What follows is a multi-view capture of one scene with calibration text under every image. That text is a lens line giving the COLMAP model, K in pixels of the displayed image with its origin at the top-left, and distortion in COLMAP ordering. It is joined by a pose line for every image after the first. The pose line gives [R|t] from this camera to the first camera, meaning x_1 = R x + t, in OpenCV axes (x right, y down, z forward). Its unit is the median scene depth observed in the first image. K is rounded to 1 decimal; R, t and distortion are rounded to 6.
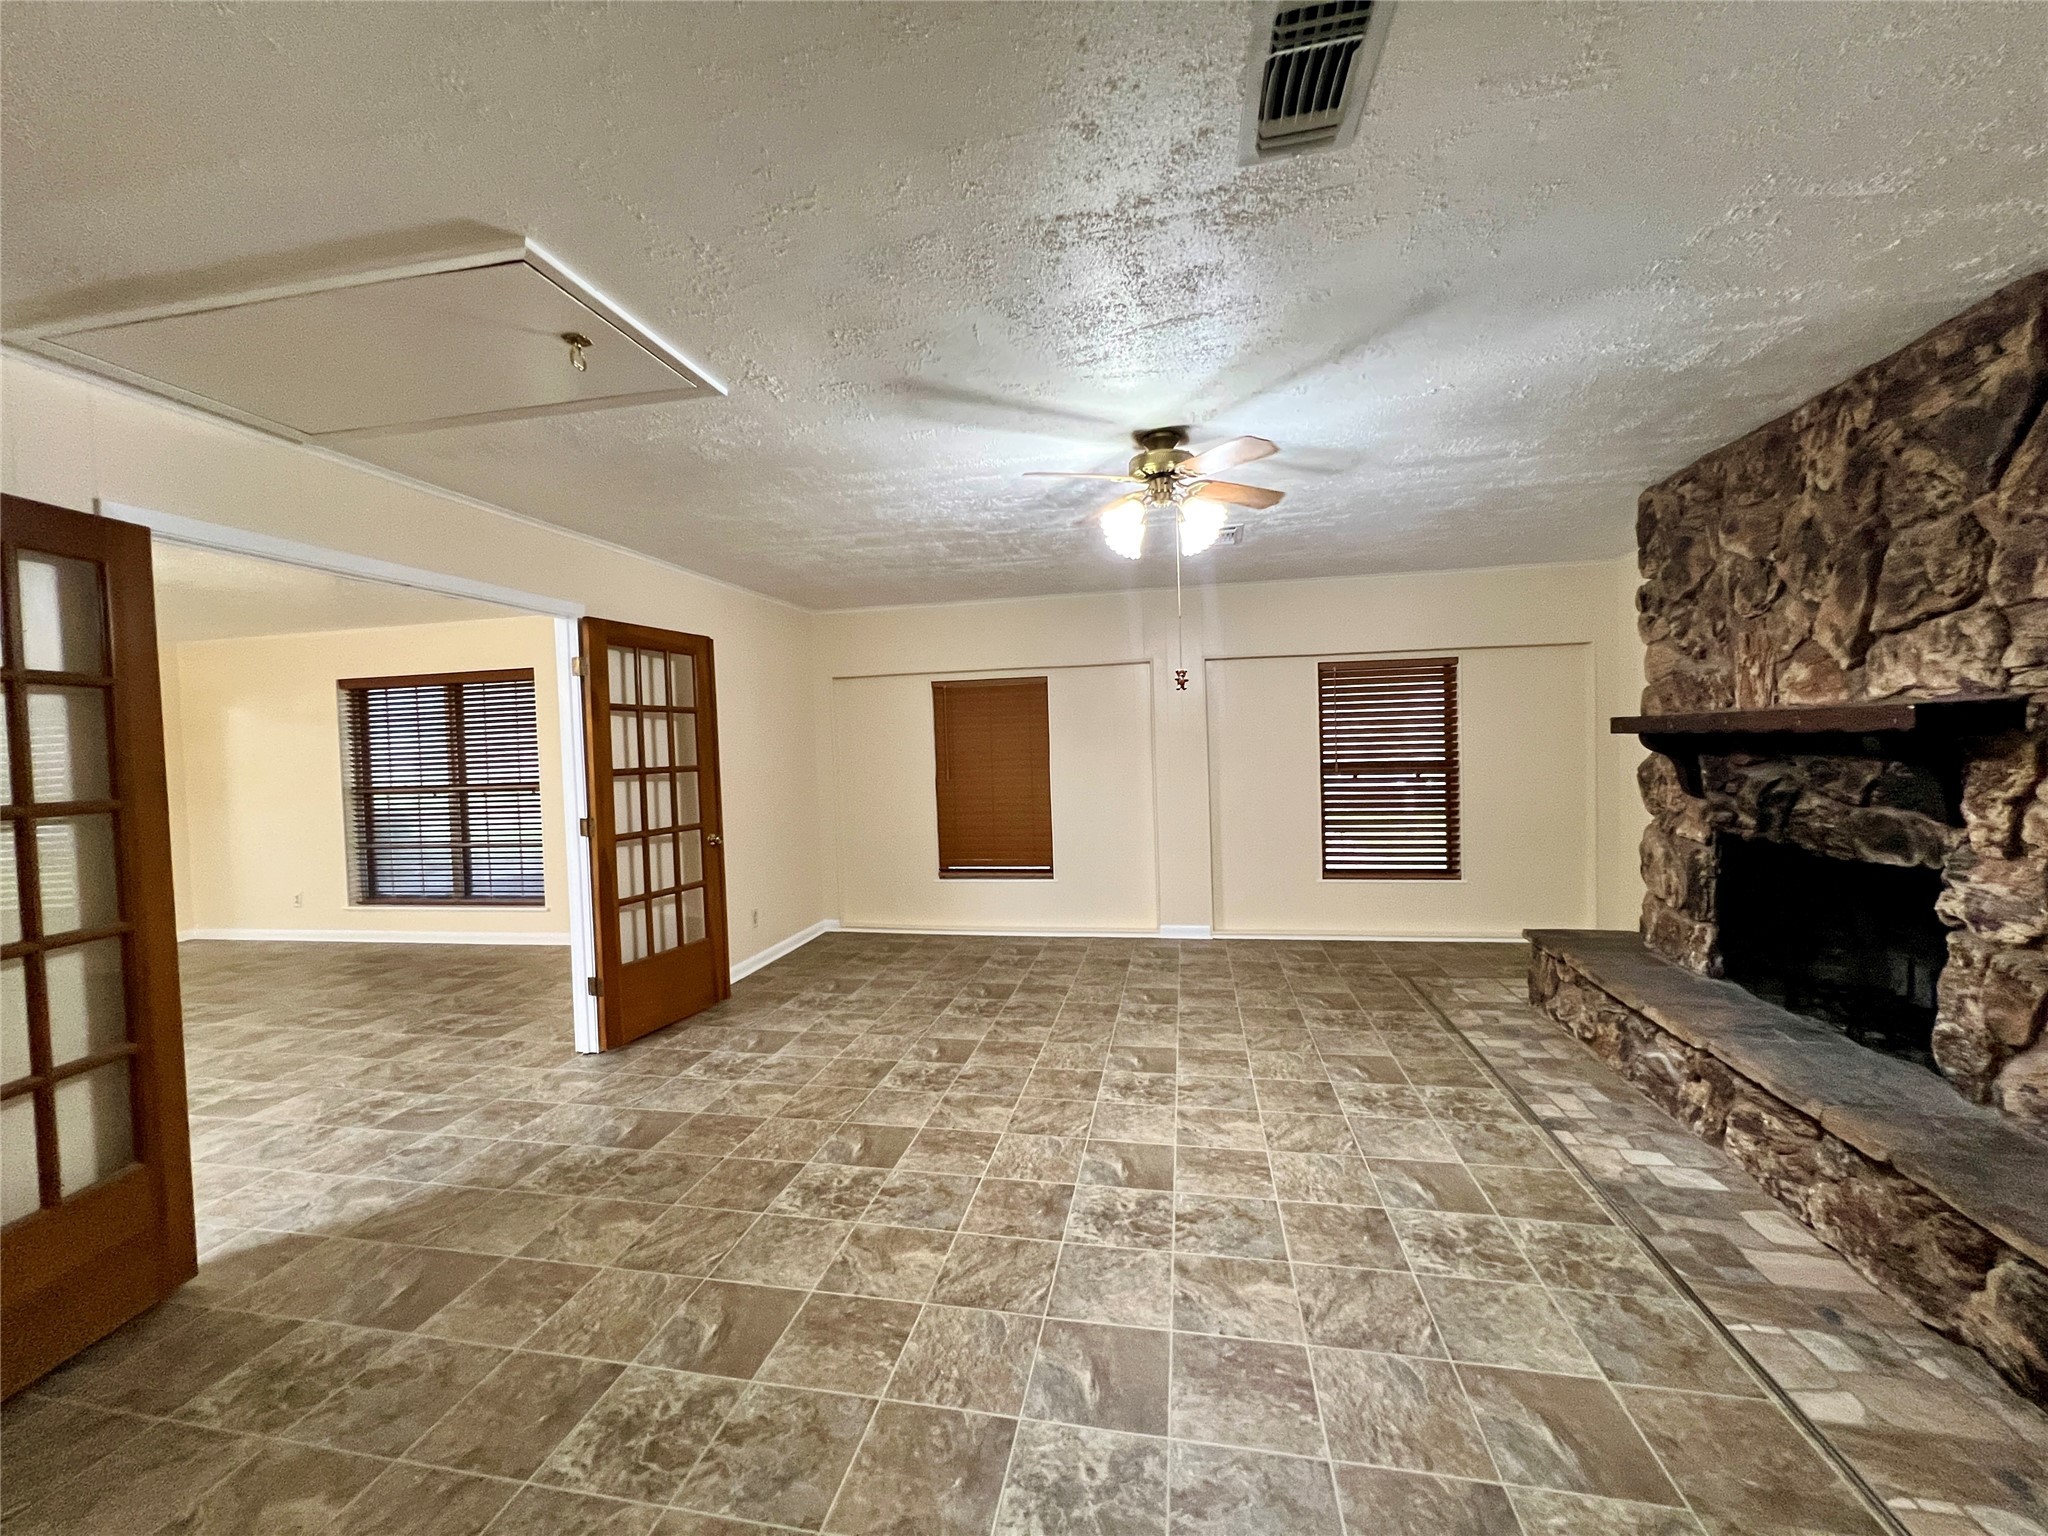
lens RADIAL K [[809.9, 0, 1028.9], [0, 809.9, 757.1], [0, 0, 1]] dist [0.000164, 0.000633]
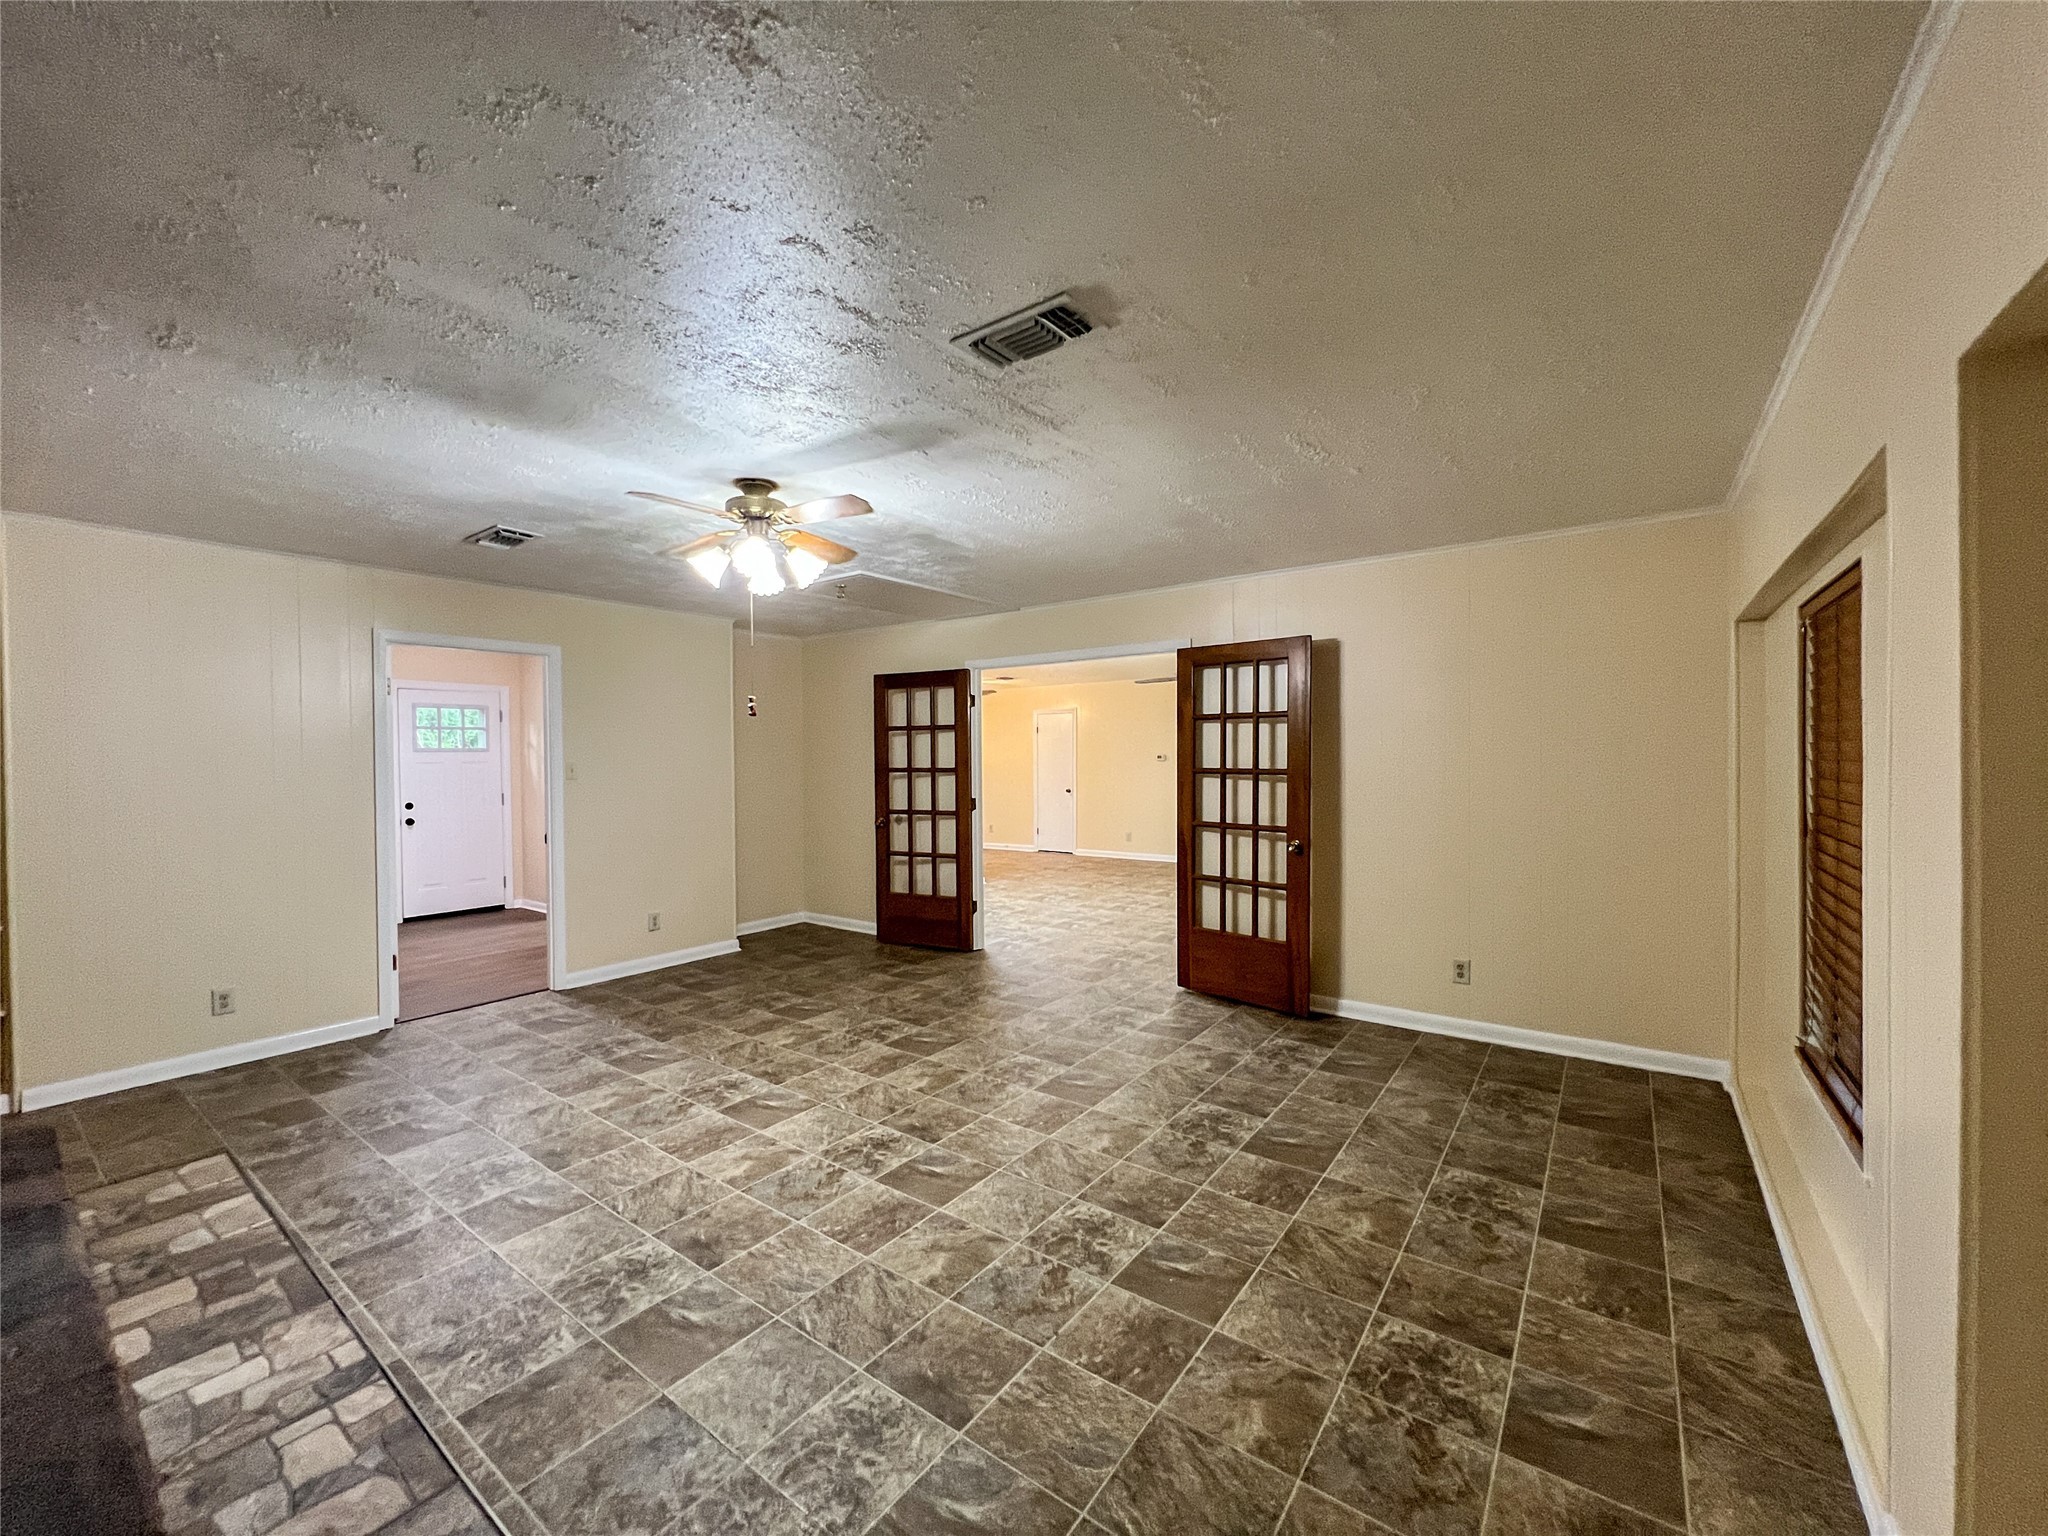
lens RADIAL K [[816.0, 0, 1010.8], [0, 816.0, 766.1], [0, 0, 1]] dist [-0.000267, 0.000610]
pose [[-0.430885, 0.045152, -0.901277, 1.026936], [0.004174, 0.998836, 0.048045, -0.067692], [0.902397, 0.016940, -0.430572, 1.807521]]
